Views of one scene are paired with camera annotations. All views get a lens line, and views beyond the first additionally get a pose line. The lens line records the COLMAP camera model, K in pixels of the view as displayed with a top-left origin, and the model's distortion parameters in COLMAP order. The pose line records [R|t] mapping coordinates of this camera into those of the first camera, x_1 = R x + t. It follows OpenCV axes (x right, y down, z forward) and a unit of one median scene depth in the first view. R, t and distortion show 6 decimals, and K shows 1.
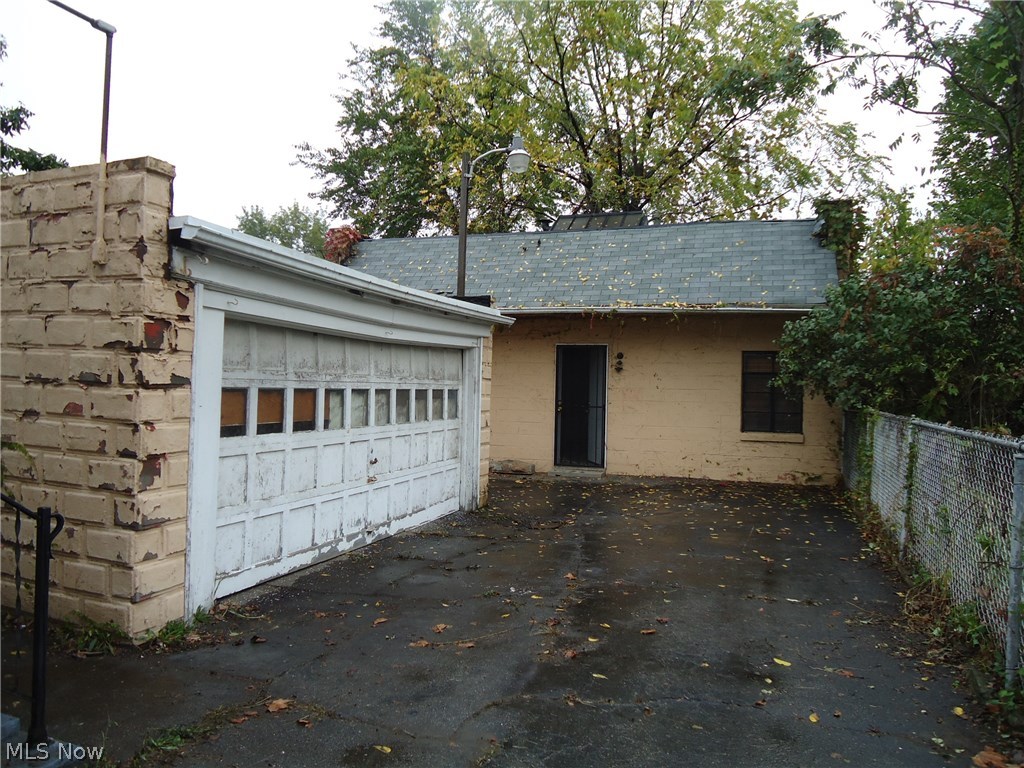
lens RADIAL K [[740.3, 0, 512.0], [0, 740.3, 384.0], [0, 0, 1]] dist [-0.010635, 0.004650]
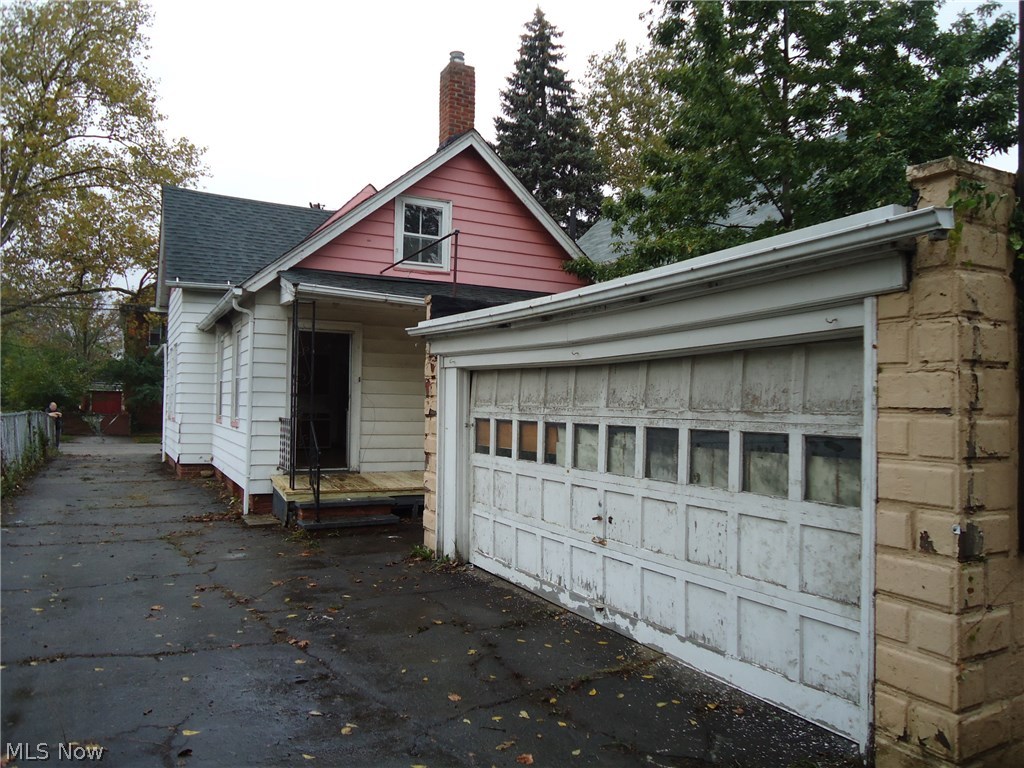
lens RADIAL K [[740.3, 0, 512.0], [0, 740.3, 384.0], [0, 0, 1]] dist [-0.010635, 0.004650]
pose [[-0.674187, -0.060621, -0.736069, 0.290506], [-0.034263, 0.998120, -0.050821, 0.004274], [0.737766, -0.009043, -0.674996, 0.927882]]
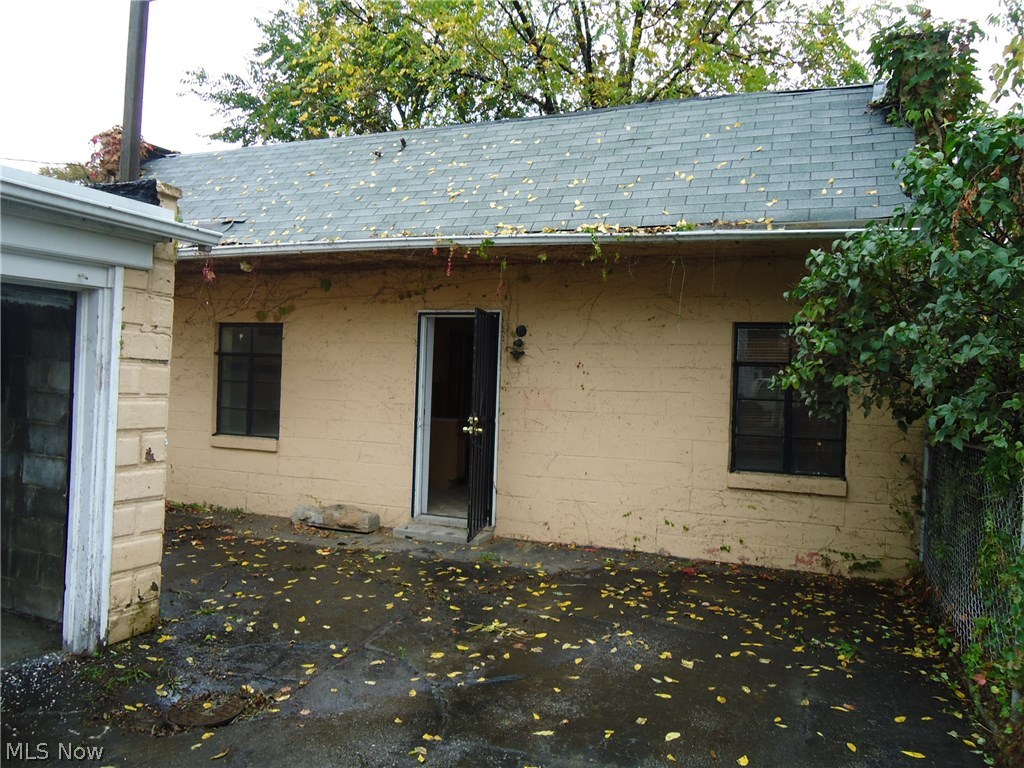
lens RADIAL K [[740.3, 0, 512.0], [0, 740.3, 384.0], [0, 0, 1]] dist [-0.010635, 0.004650]
pose [[0.998599, 0.016334, -0.050327, 0.185551], [-0.016424, 0.999864, -0.001385, 0.004109], [0.050298, 0.002209, 0.998732, 0.471356]]
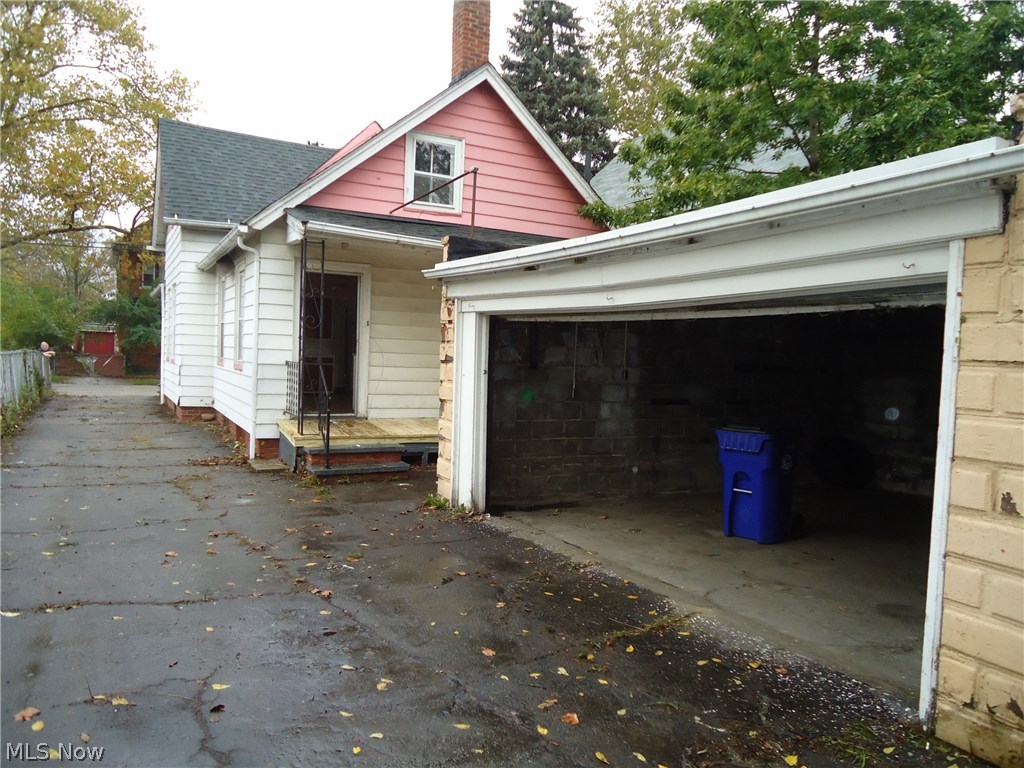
lens RADIAL K [[740.3, 0, 512.0], [0, 740.3, 384.0], [0, 0, 1]] dist [-0.010635, 0.004650]
pose [[-0.666758, -0.022769, -0.744926, 0.289920], [-0.053522, 0.998415, 0.017389, 0.006717], [0.743350, 0.051465, -0.666920, 0.895776]]
